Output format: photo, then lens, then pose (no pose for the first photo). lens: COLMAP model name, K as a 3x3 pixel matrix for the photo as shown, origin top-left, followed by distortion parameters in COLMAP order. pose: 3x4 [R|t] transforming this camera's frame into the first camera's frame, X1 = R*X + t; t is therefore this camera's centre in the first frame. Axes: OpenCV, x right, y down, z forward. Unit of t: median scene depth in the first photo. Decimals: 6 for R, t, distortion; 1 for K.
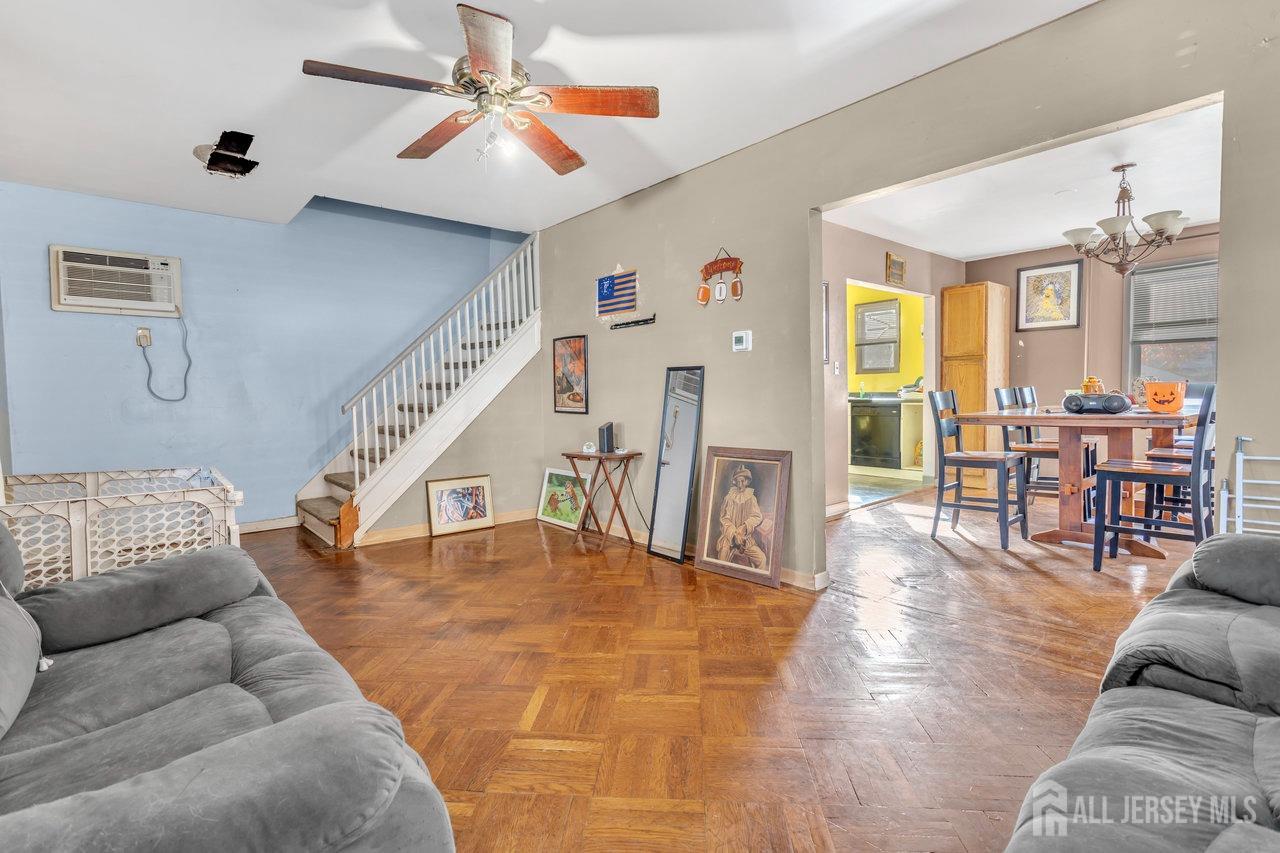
lens RADIAL K [[599.0, 0, 631.6], [0, 599.0, 415.7], [0, 0, 1]] dist [0.003064, 0.000183]
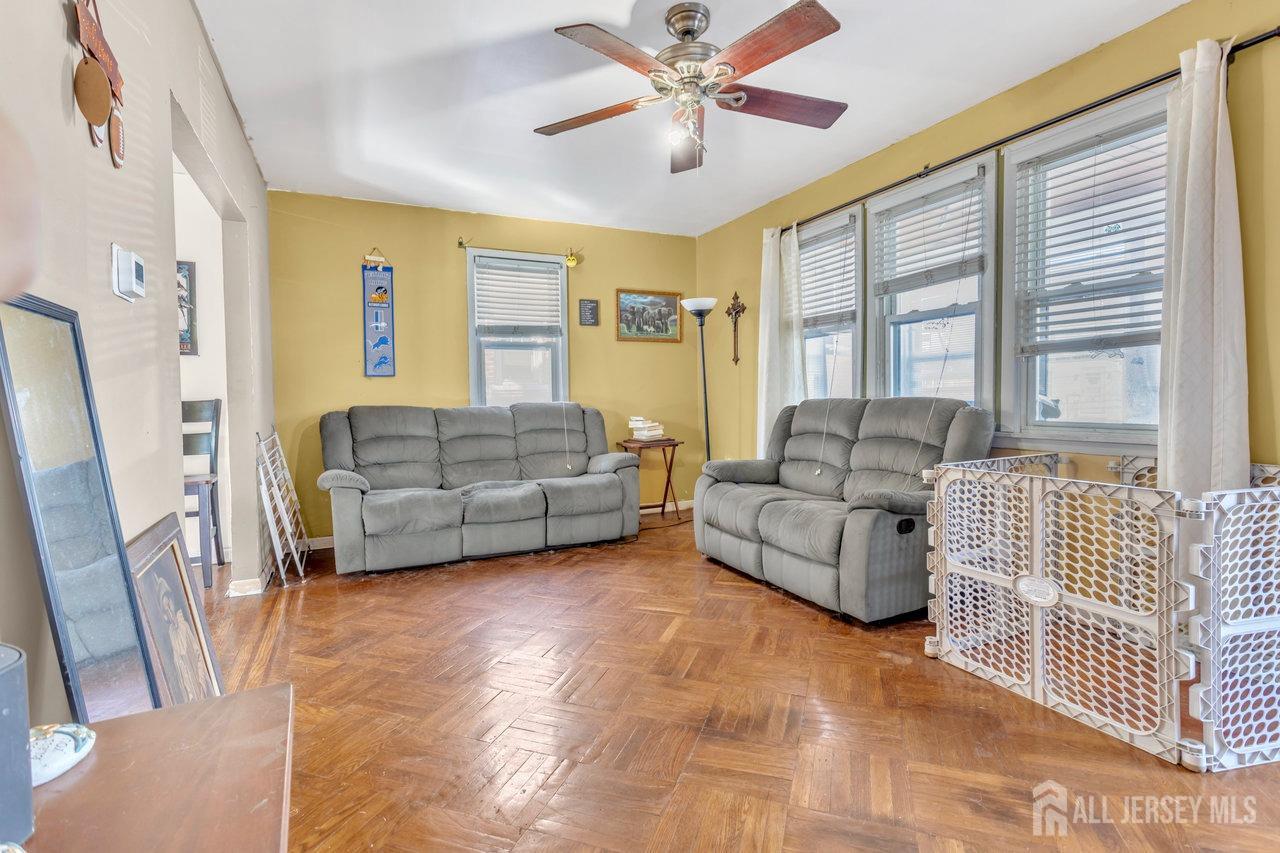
lens RADIAL K [[599.0, 0, 631.6], [0, 599.0, 415.7], [0, 0, 1]] dist [0.003064, 0.000183]
pose [[-0.965606, 0.022580, 0.259027, -0.141444], [0.039073, 0.997511, 0.058700, -0.020056], [-0.257056, 0.066801, -0.964085, 0.745600]]
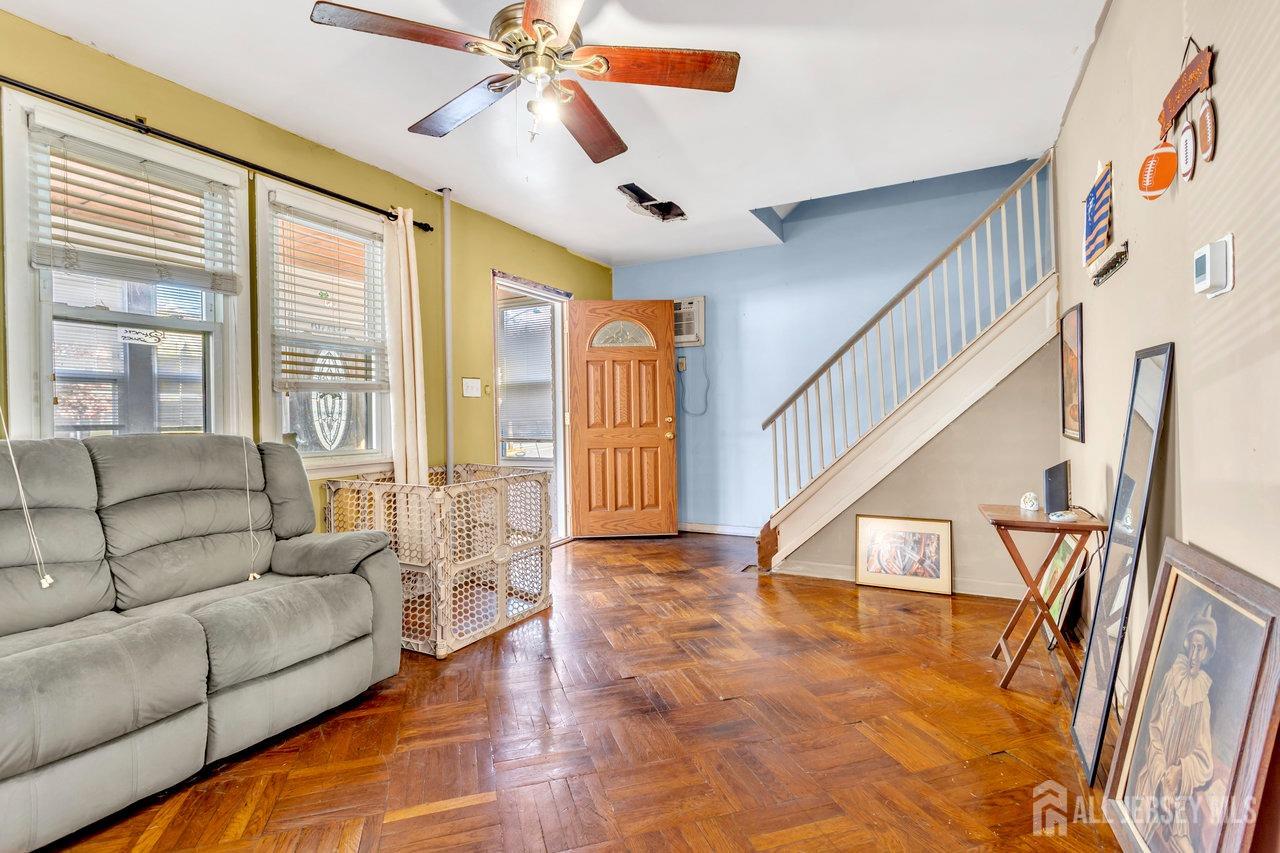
lens RADIAL K [[599.0, 0, 631.6], [0, 599.0, 415.7], [0, 0, 1]] dist [0.003064, 0.000183]
pose [[0.376823, 0.011251, -0.926217, 0.221509], [-0.023615, 0.999718, 0.002536, -0.015398], [0.925984, 0.020917, 0.376982, 0.302966]]
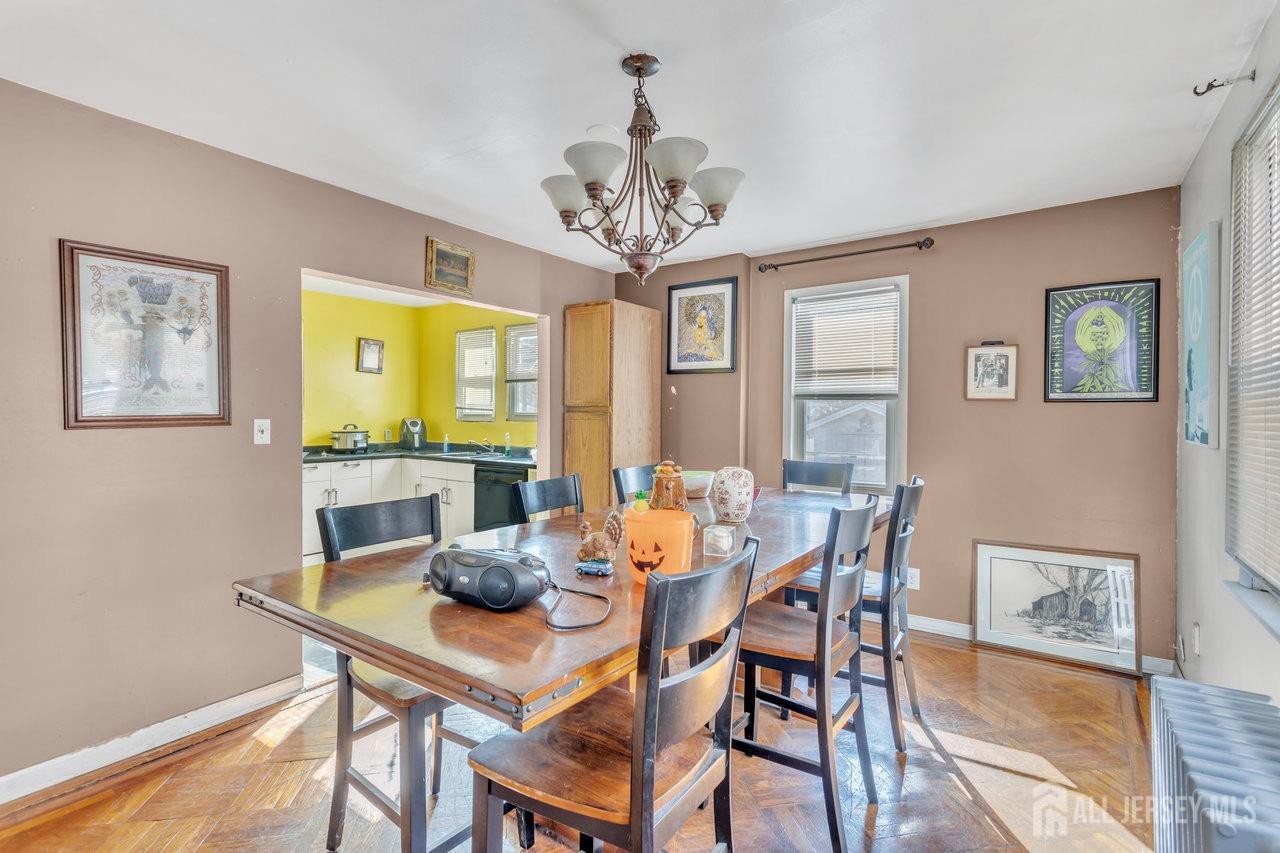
lens RADIAL K [[598.8, 0, 639.1], [0, 598.8, 420.0], [0, 0, 1]] dist [0.001175, 0.000439]
pose [[0.964426, 0.019405, 0.263640, 0.442379], [-0.011634, 0.999452, -0.031004, -0.065358], [-0.264097, 0.026833, 0.964123, 0.337851]]
